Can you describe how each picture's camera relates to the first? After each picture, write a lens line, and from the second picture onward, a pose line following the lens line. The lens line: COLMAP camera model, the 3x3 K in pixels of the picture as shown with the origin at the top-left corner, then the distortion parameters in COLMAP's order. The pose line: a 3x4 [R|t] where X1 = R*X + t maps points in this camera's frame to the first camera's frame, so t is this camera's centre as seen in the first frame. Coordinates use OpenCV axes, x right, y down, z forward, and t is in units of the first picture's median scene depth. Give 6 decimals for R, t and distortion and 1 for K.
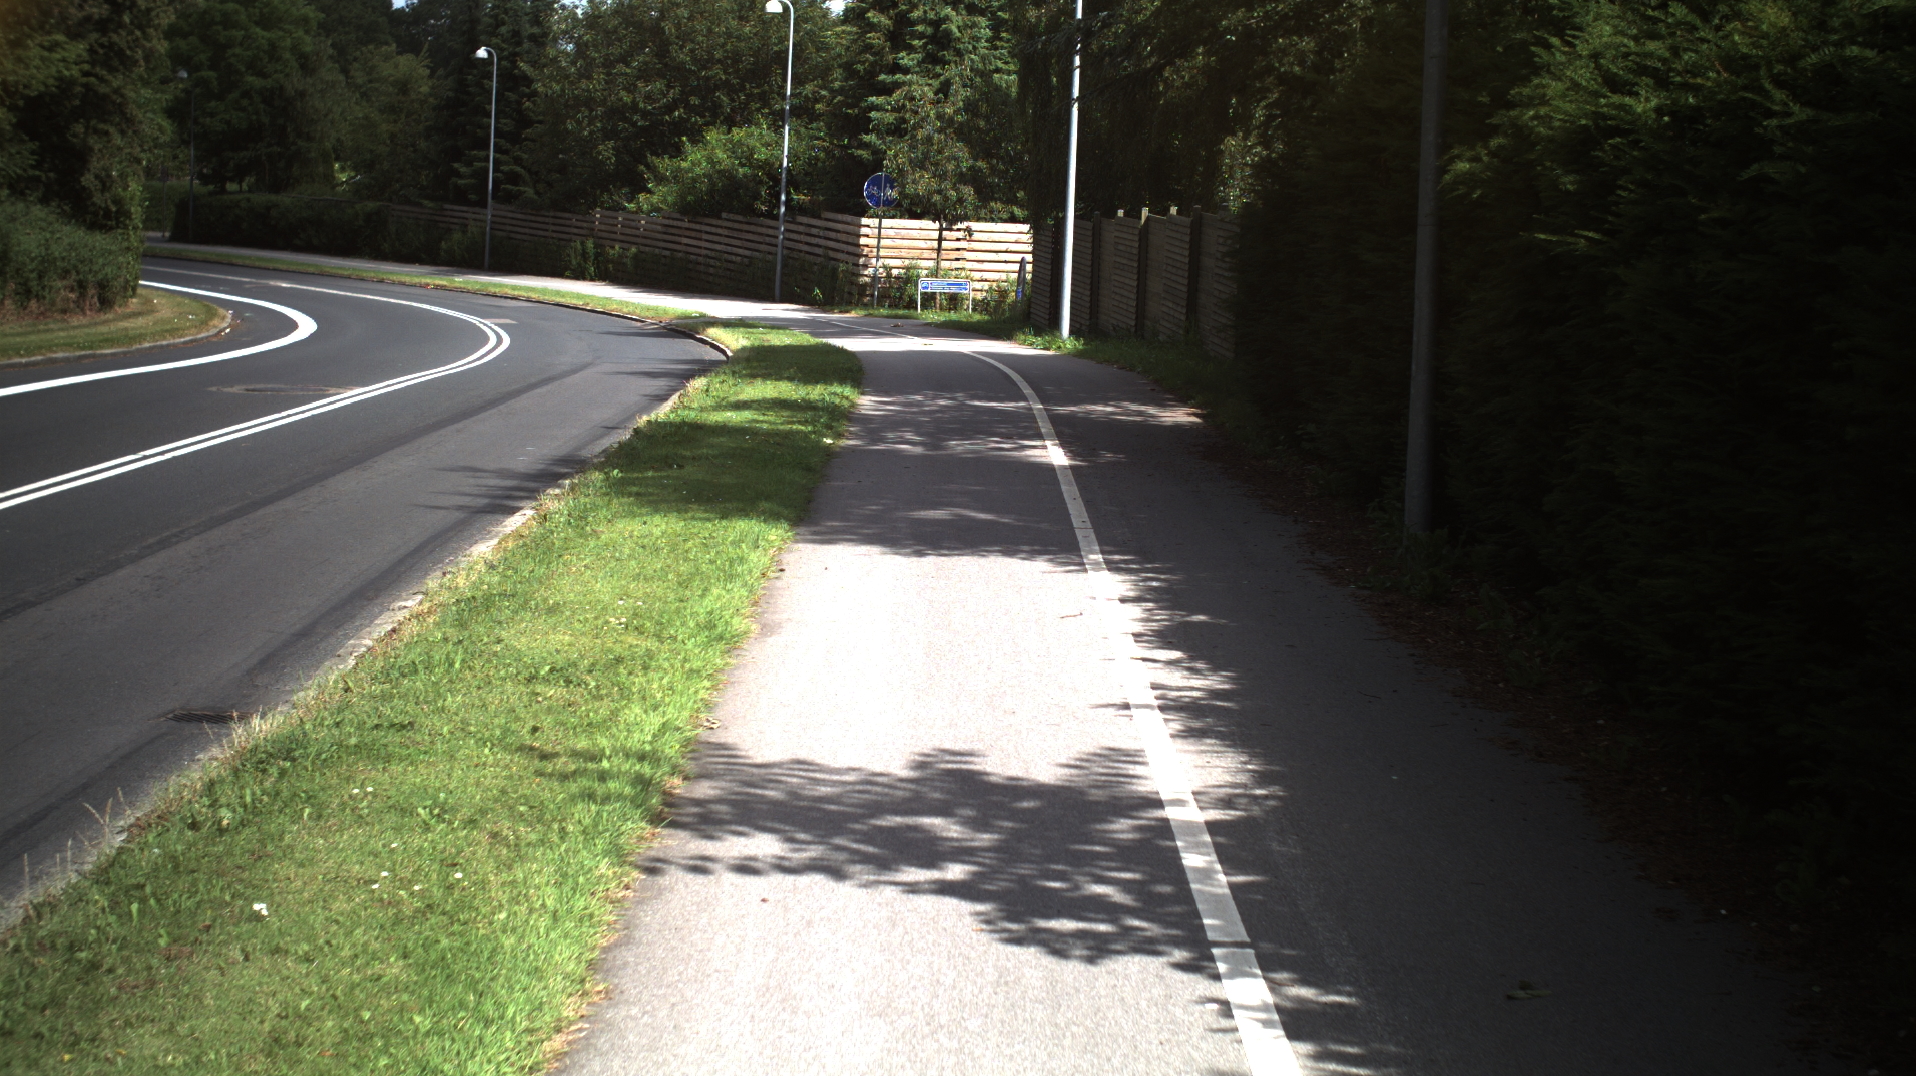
lens RADIAL K [[3333.7, 0, 955.3], [0, 3333.7, 527.9], [0, 0, 1]] dist [-0.254502, 0.000000]
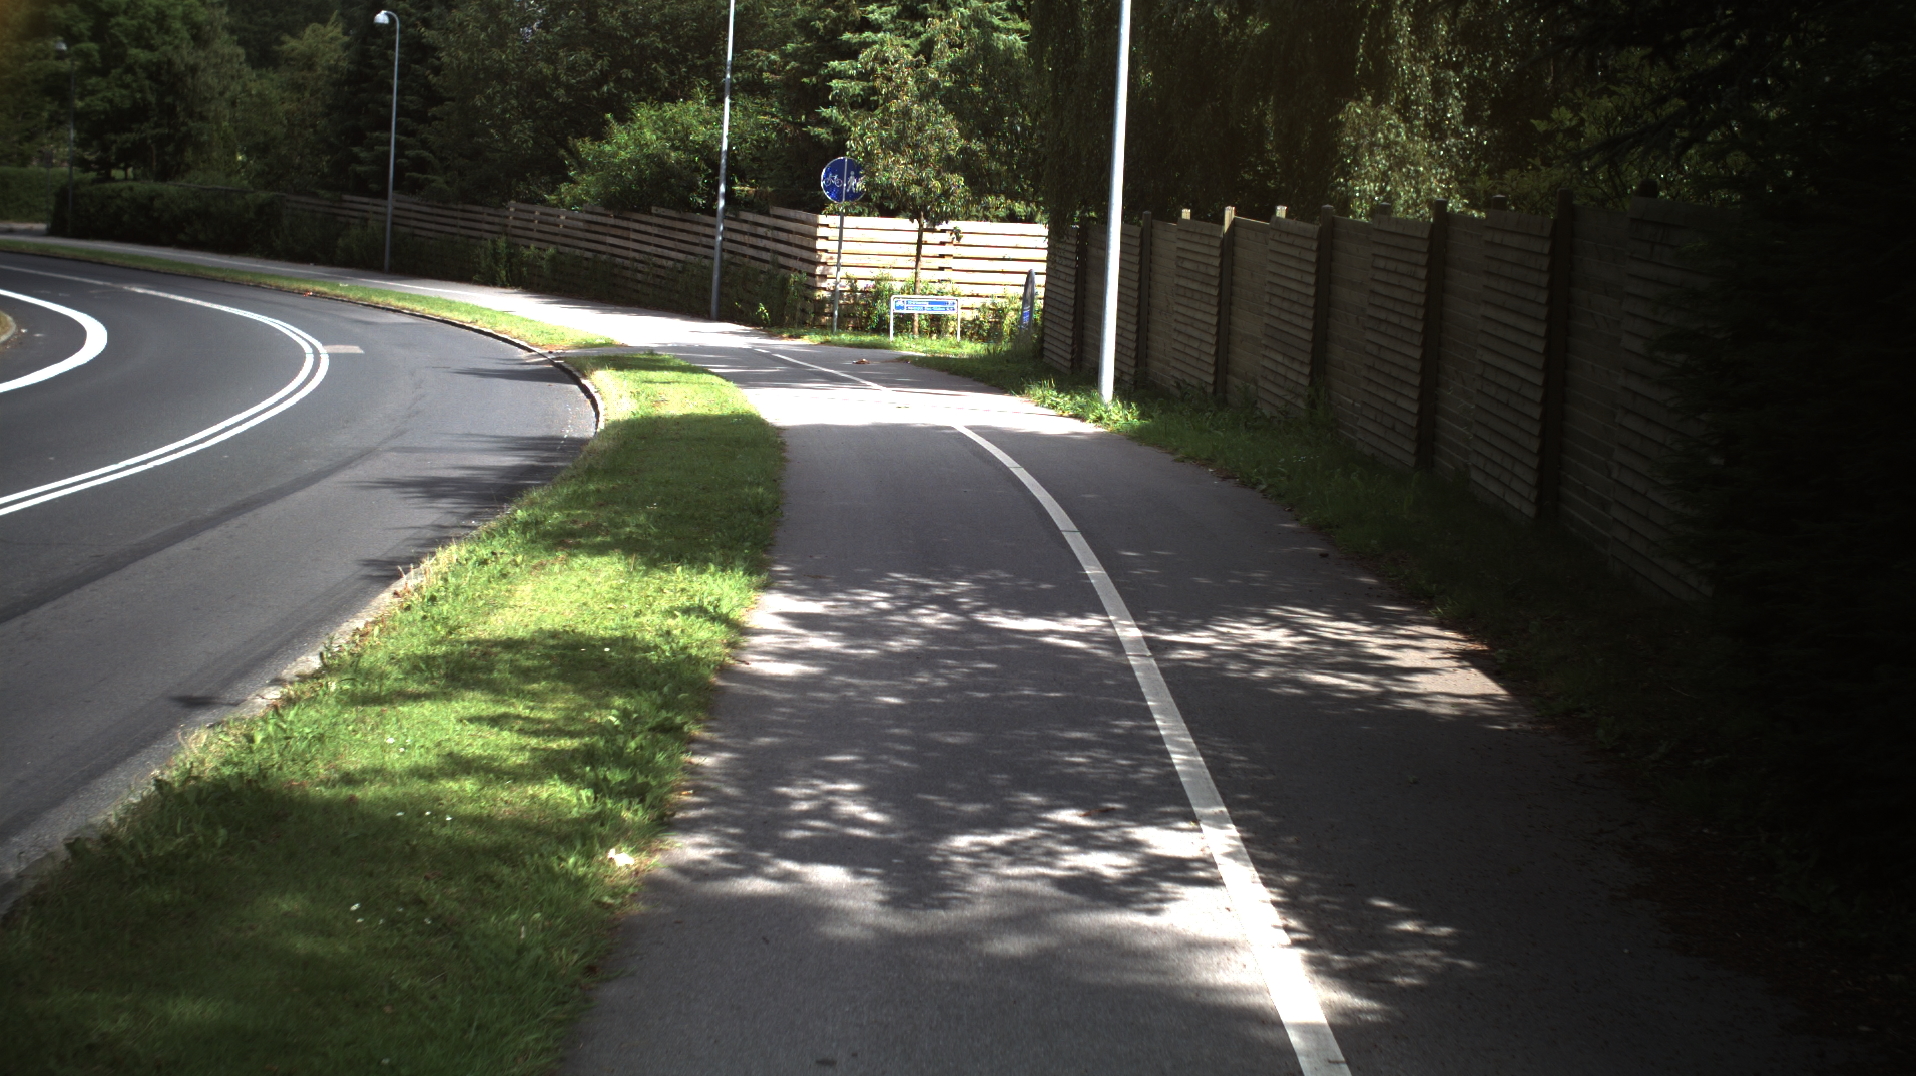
lens RADIAL K [[3333.7, 0, 958.0], [0, 3333.7, 541.3], [0, 0, 1]] dist [-0.254502, 0.000000]
pose [[0.999955, 0.004720, 0.008196, -0.001479], [-0.004773, 0.999968, 0.006439, -0.020805], [-0.008166, -0.006478, 0.999946, 0.208863]]
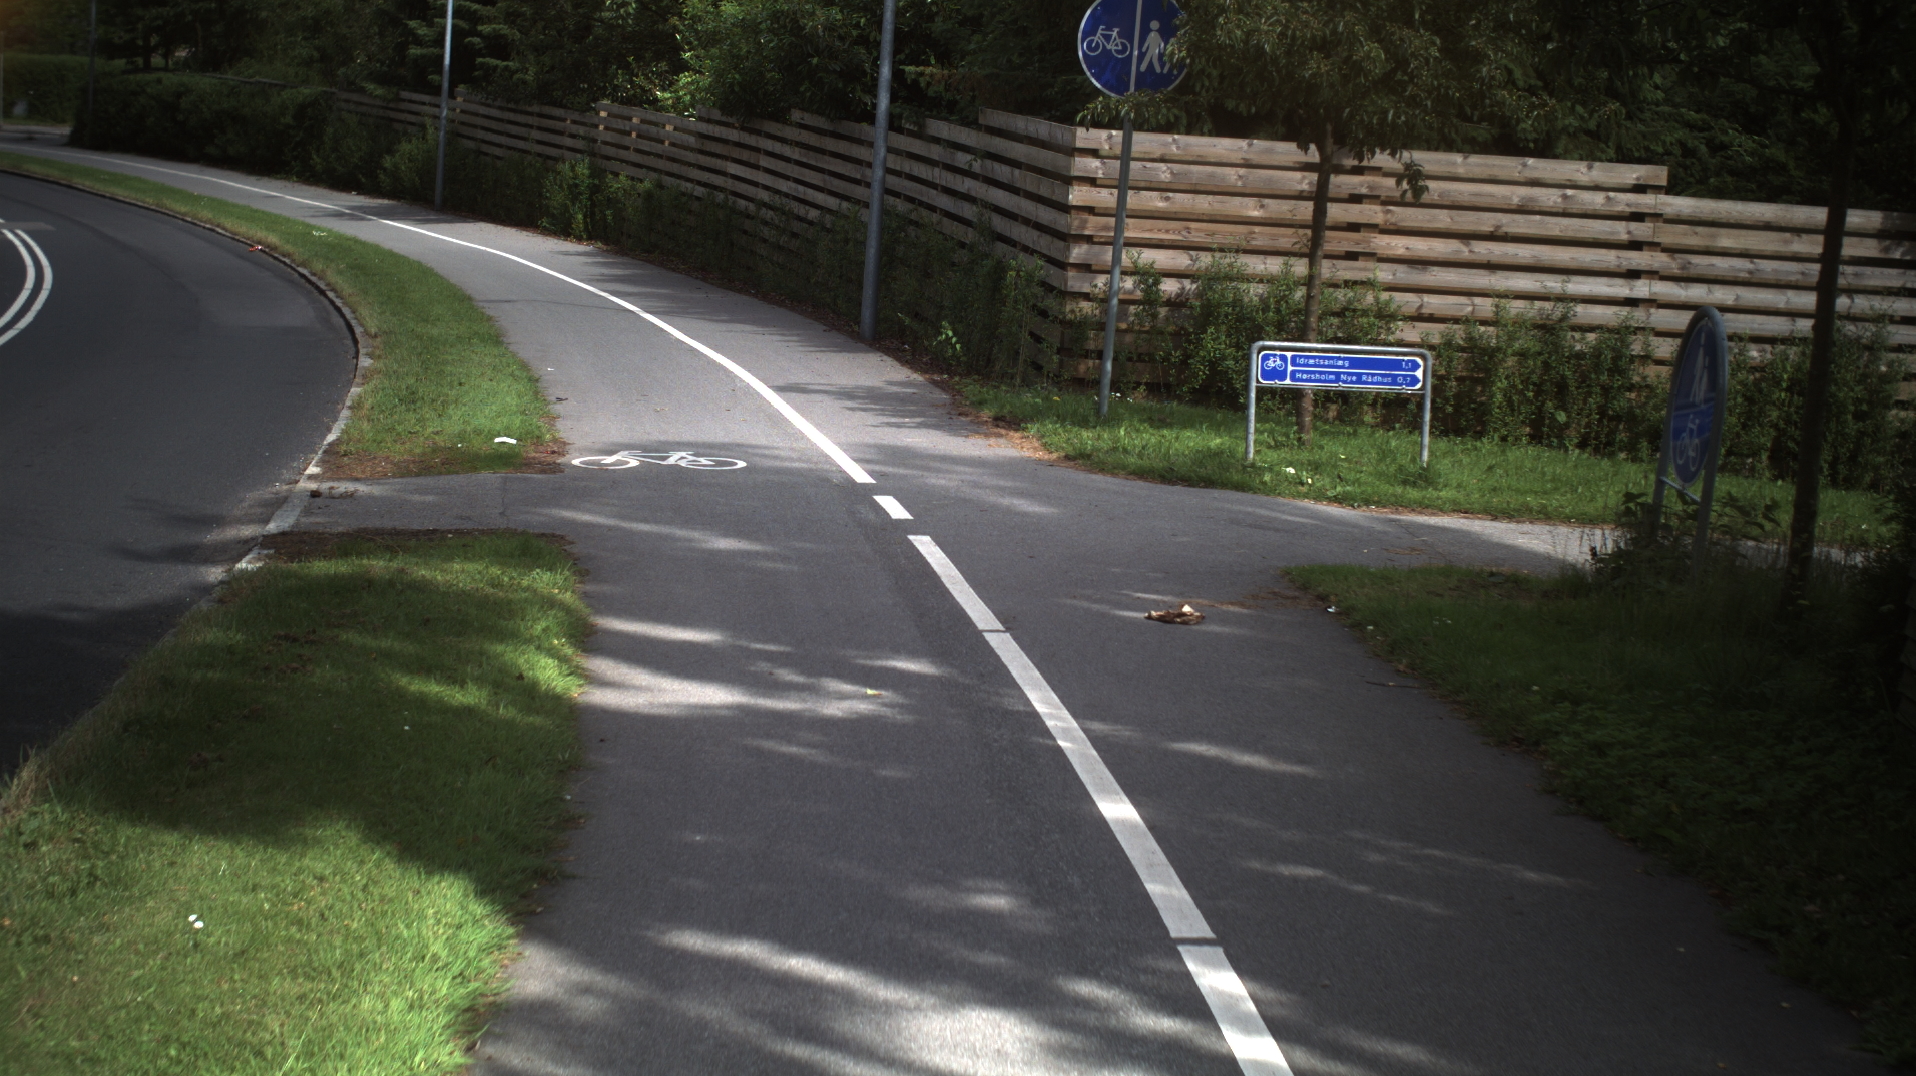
lens RADIAL K [[3333.7, 0, 975.0], [0, 3333.7, 529.6], [0, 0, 1]] dist [-0.254502, 0.000000]
pose [[0.996989, 0.028366, -0.072162, -0.012177], [-0.026381, 0.999251, 0.028322, -0.058588], [0.072911, -0.026333, 0.996991, 0.628507]]
